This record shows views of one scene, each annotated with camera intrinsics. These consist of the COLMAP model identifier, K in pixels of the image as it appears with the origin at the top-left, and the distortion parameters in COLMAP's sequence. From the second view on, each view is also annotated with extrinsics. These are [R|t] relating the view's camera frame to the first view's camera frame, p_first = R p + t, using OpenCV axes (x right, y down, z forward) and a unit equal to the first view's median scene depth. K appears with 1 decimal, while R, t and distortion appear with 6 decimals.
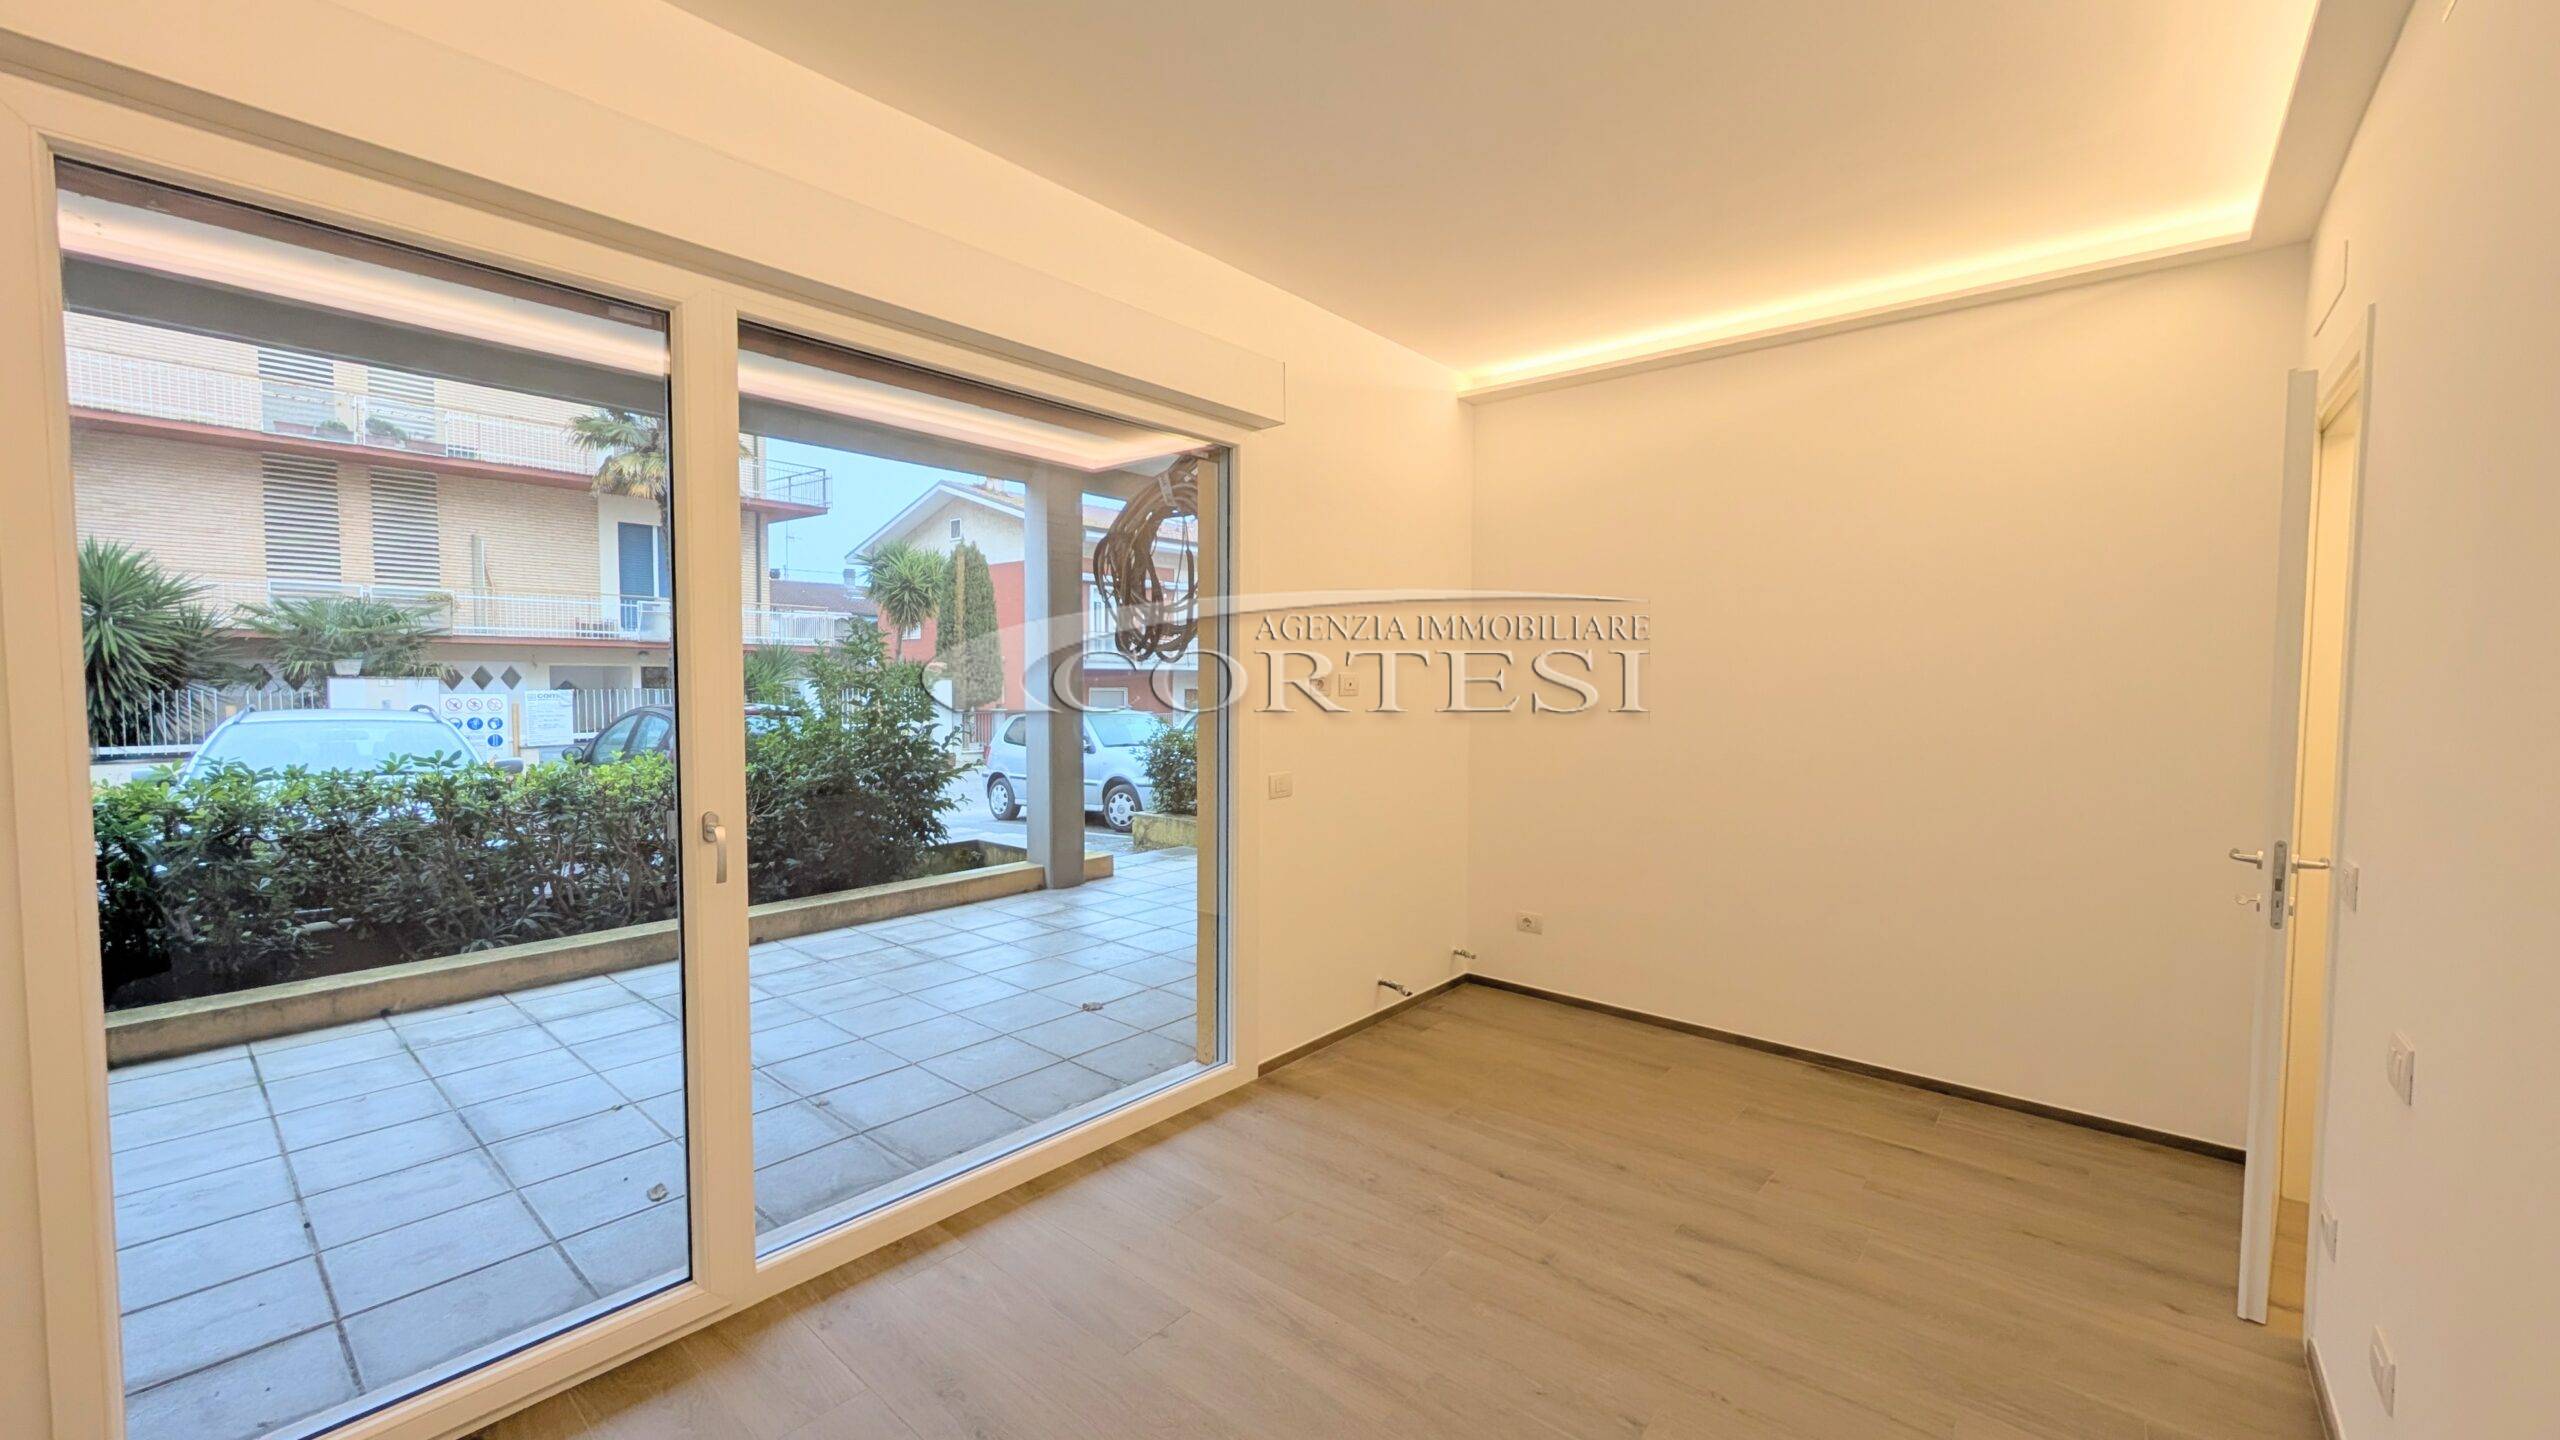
lens RADIAL K [[960.8, 0, 1274.7], [0, 960.8, 716.8], [0, 0, 1]] dist [-0.000491, 0.000030]
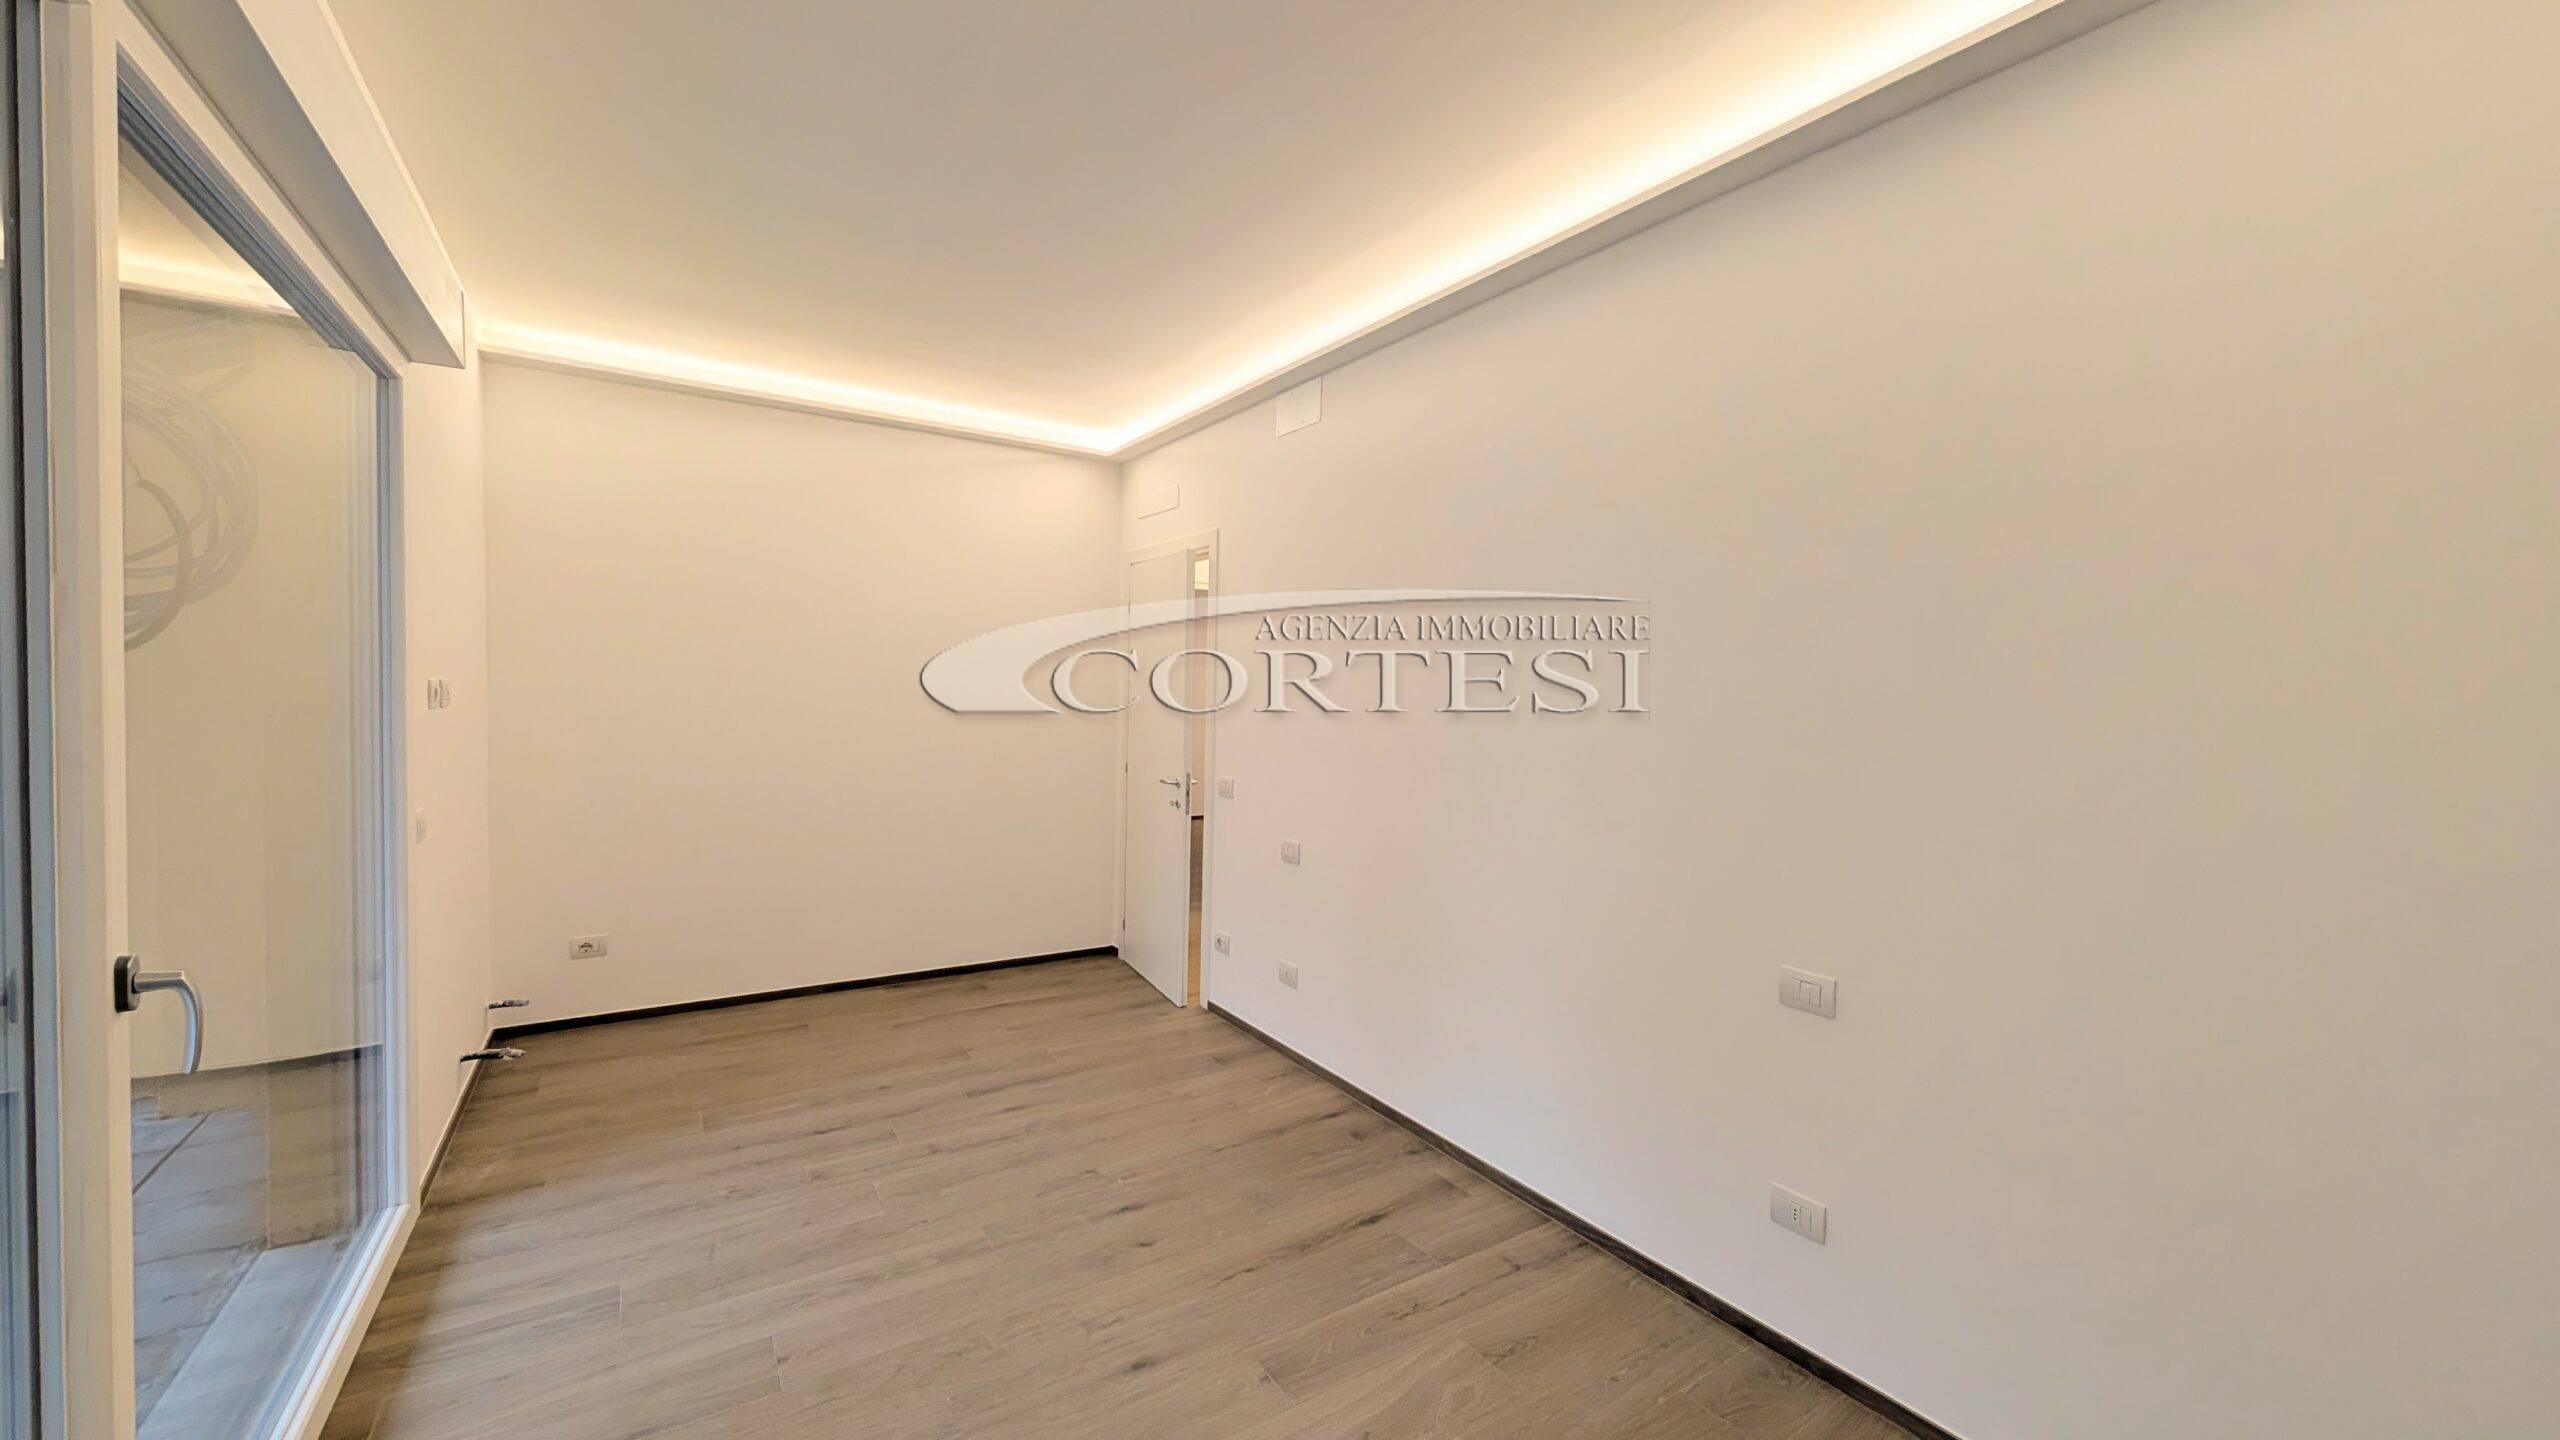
lens RADIAL K [[960.8, 0, 1282.7], [0, 960.8, 716.5], [0, 0, 1]] dist [-0.000491, 0.000030]
pose [[0.267862, -0.018388, 0.963282, -0.686824], [0.012996, 0.999796, 0.015471, -0.016469], [-0.963370, 0.008374, 0.268046, 0.181678]]
